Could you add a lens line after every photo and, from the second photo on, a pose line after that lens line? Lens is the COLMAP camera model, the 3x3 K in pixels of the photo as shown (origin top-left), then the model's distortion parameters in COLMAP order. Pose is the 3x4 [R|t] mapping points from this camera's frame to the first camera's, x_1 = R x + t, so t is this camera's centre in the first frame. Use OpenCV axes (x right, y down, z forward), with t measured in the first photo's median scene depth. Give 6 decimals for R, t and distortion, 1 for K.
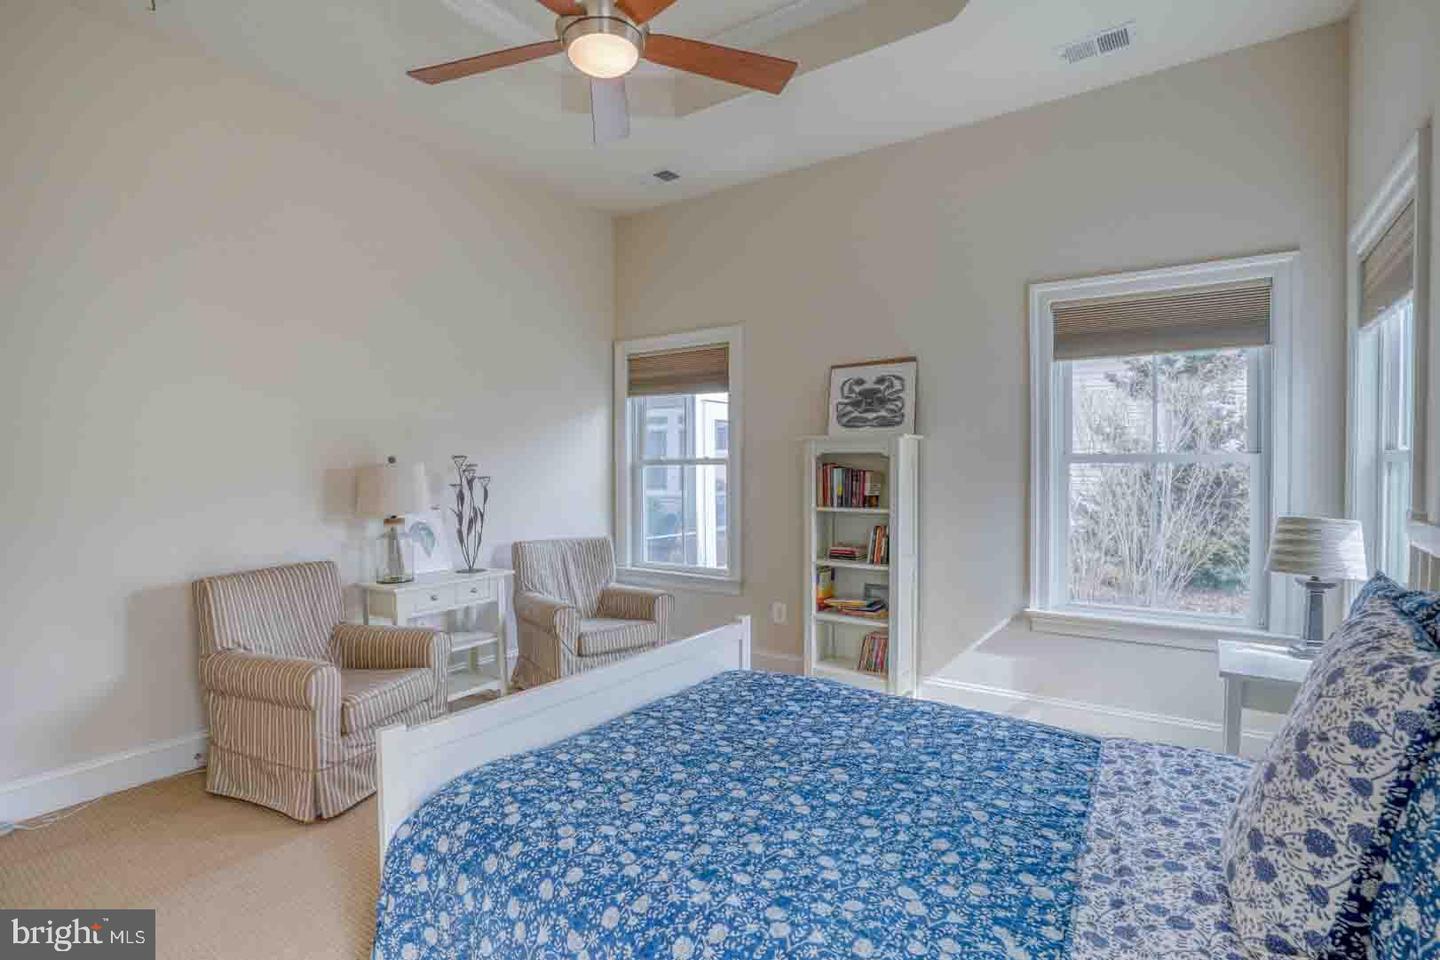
lens RADIAL K [[720.9, 0, 718.1], [0, 720.9, 468.8], [0, 0, 1]] dist [-0.054030, 0.020899]
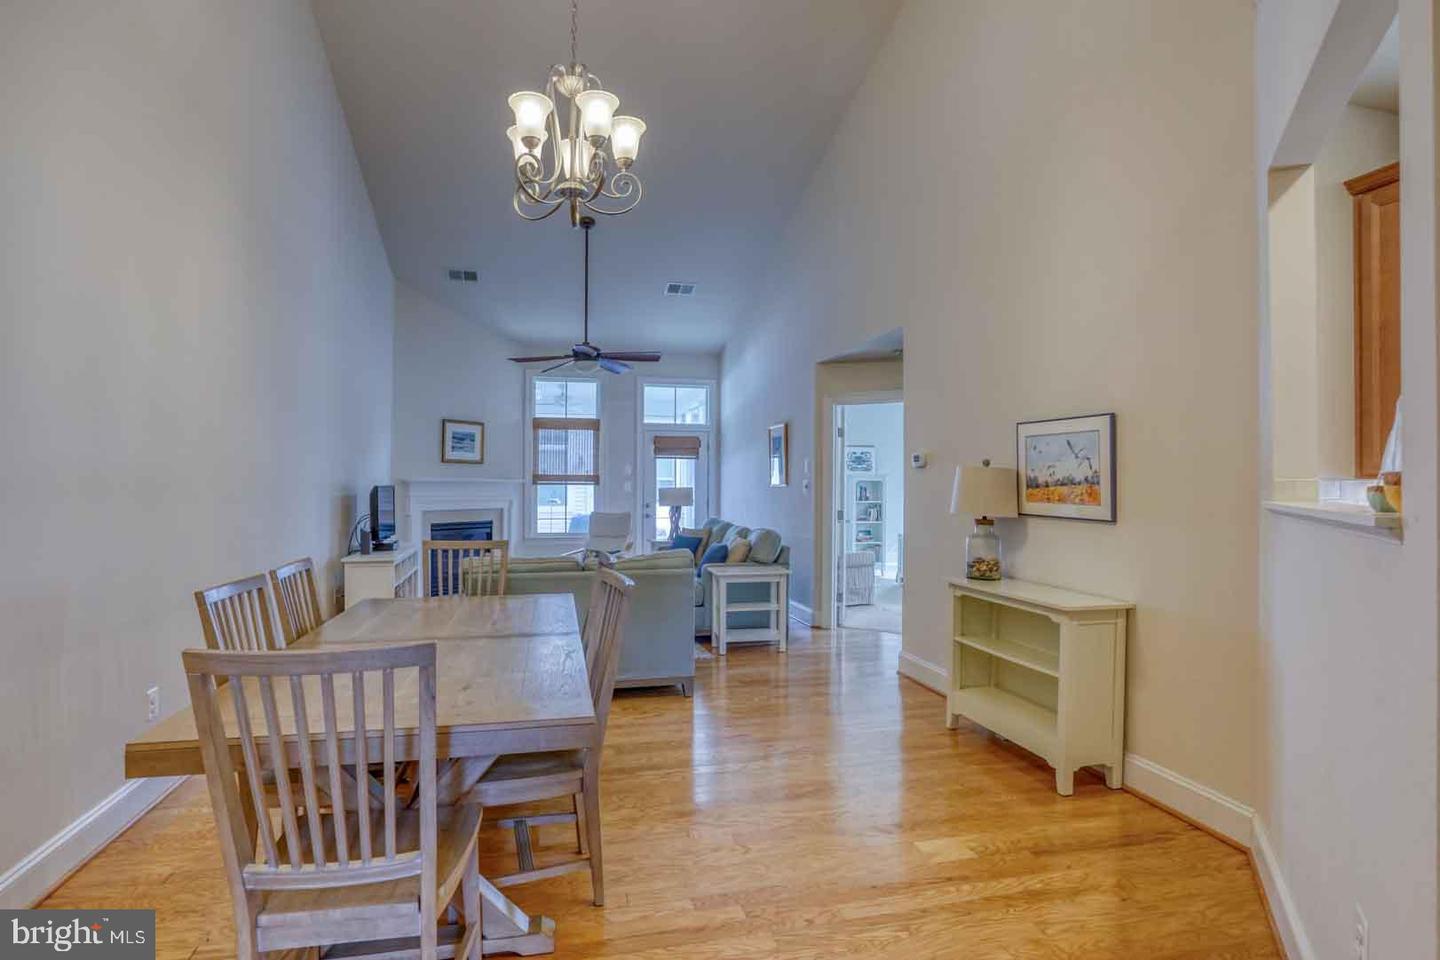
lens RADIAL K [[720.9, 0, 714.3], [0, 720.9, 470.7], [0, 0, 1]] dist [-0.054030, 0.020899]
pose [[0.633576, 0.010582, 0.773608, -2.220453], [0.006188, 0.999805, -0.018743, -0.012679], [-0.773656, 0.016663, 0.633387, -0.261501]]
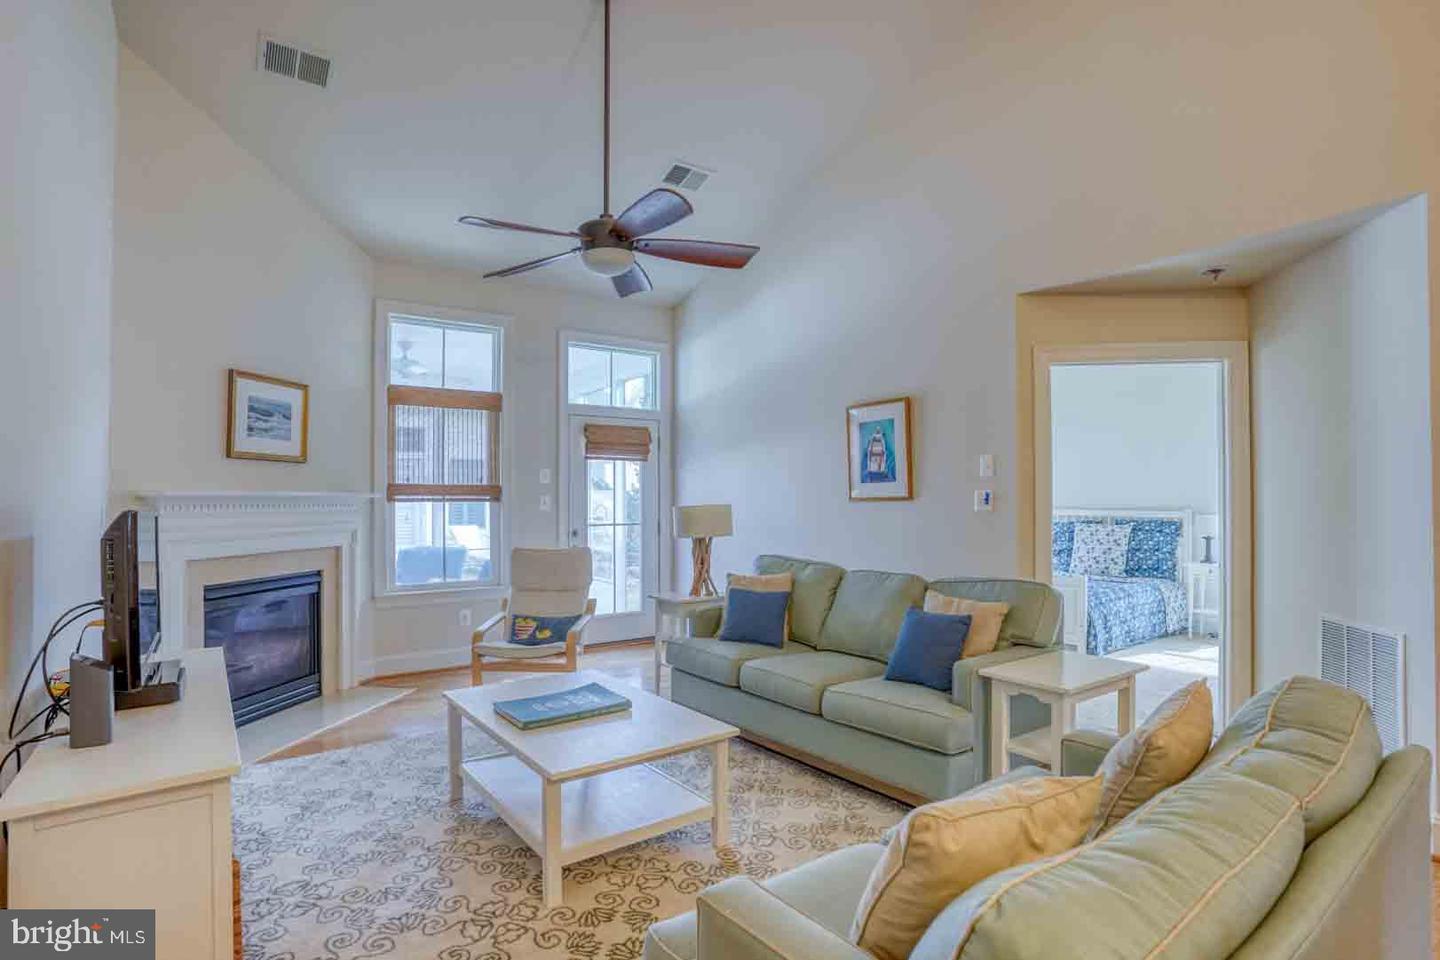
lens RADIAL K [[720.9, 0, 702.7], [0, 720.9, 484.1], [0, 0, 1]] dist [-0.054030, 0.020899]
pose [[0.323600, 0.012197, 0.946115, -1.841224], [0.012680, 0.999771, -0.017226, -0.017779], [-0.946109, 0.017572, 0.323372, 0.708682]]
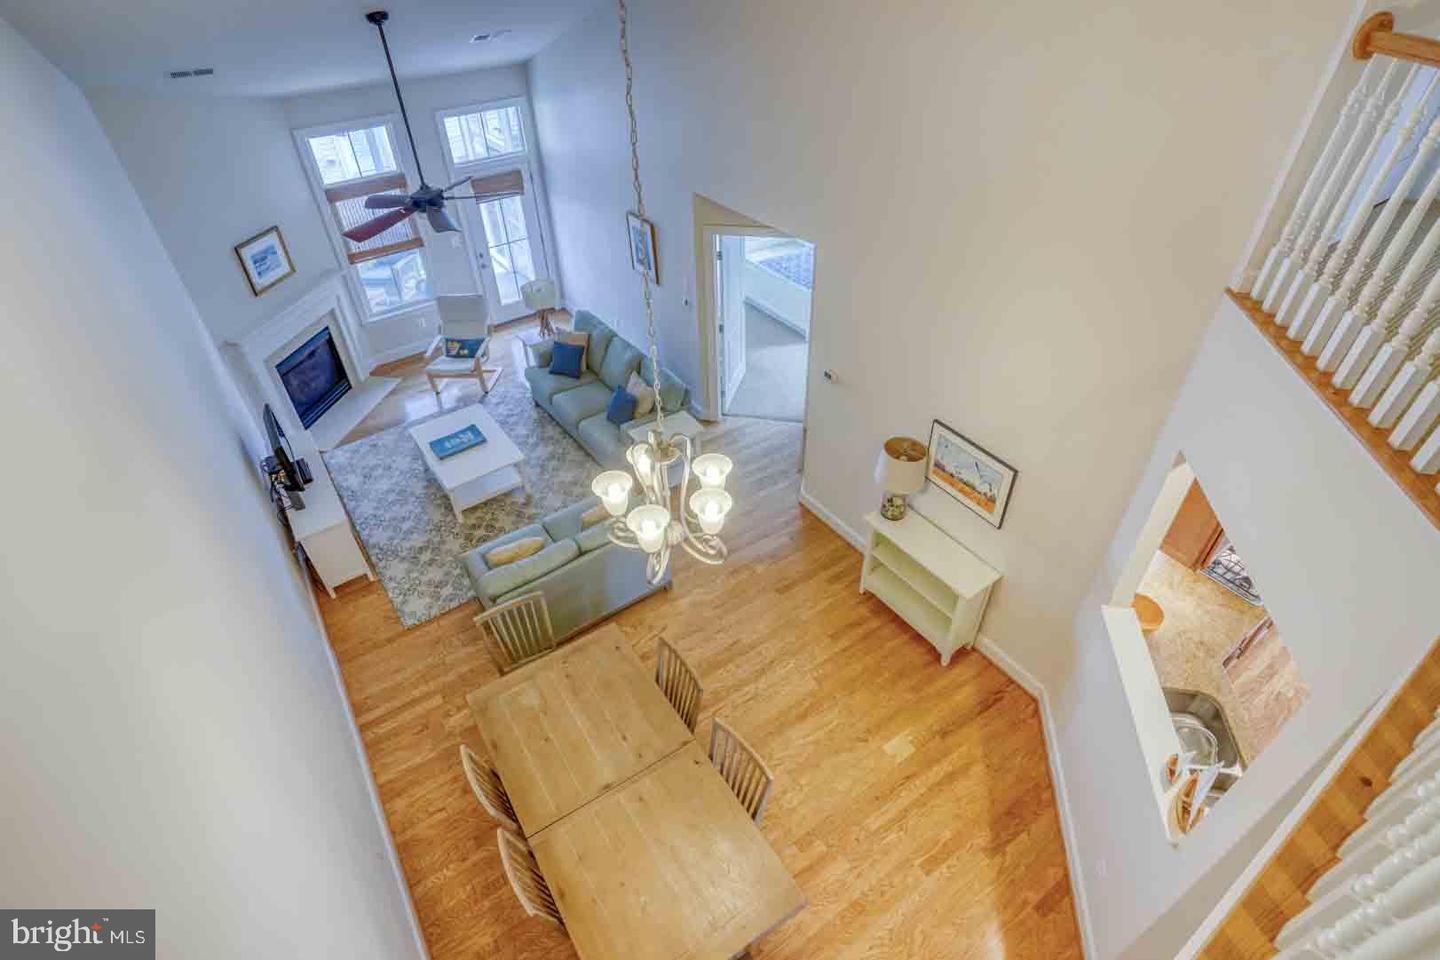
lens RADIAL K [[720.9, 0, 708.0], [0, 720.9, 465.2], [0, 0, 1]] dist [-0.054030, 0.020899]
pose [[0.333204, -0.596398, 0.730263, -2.276817], [0.048809, 0.784396, 0.618337, -0.786153], [-0.941590, -0.170389, 0.290474, 0.020093]]
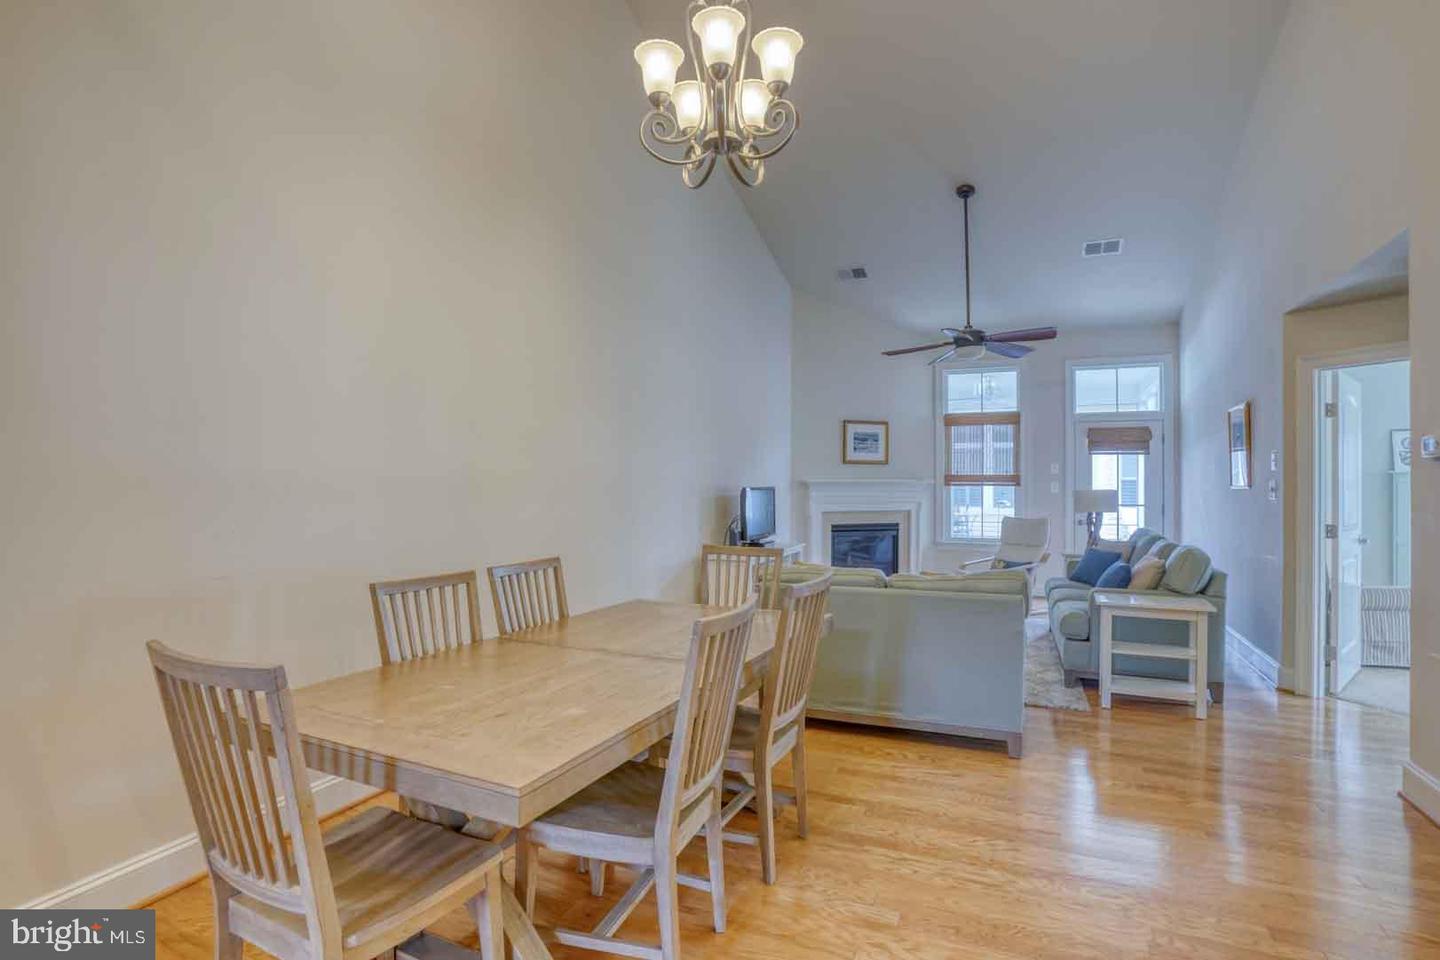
lens RADIAL K [[720.9, 0, 726.8], [0, 720.9, 465.4], [0, 0, 1]] dist [-0.054030, 0.020899]
pose [[0.973445, 0.004929, 0.228869, -1.922740], [0.002127, 0.999530, -0.030576, -0.011886], [-0.228912, 0.030250, 0.972977, -0.289572]]
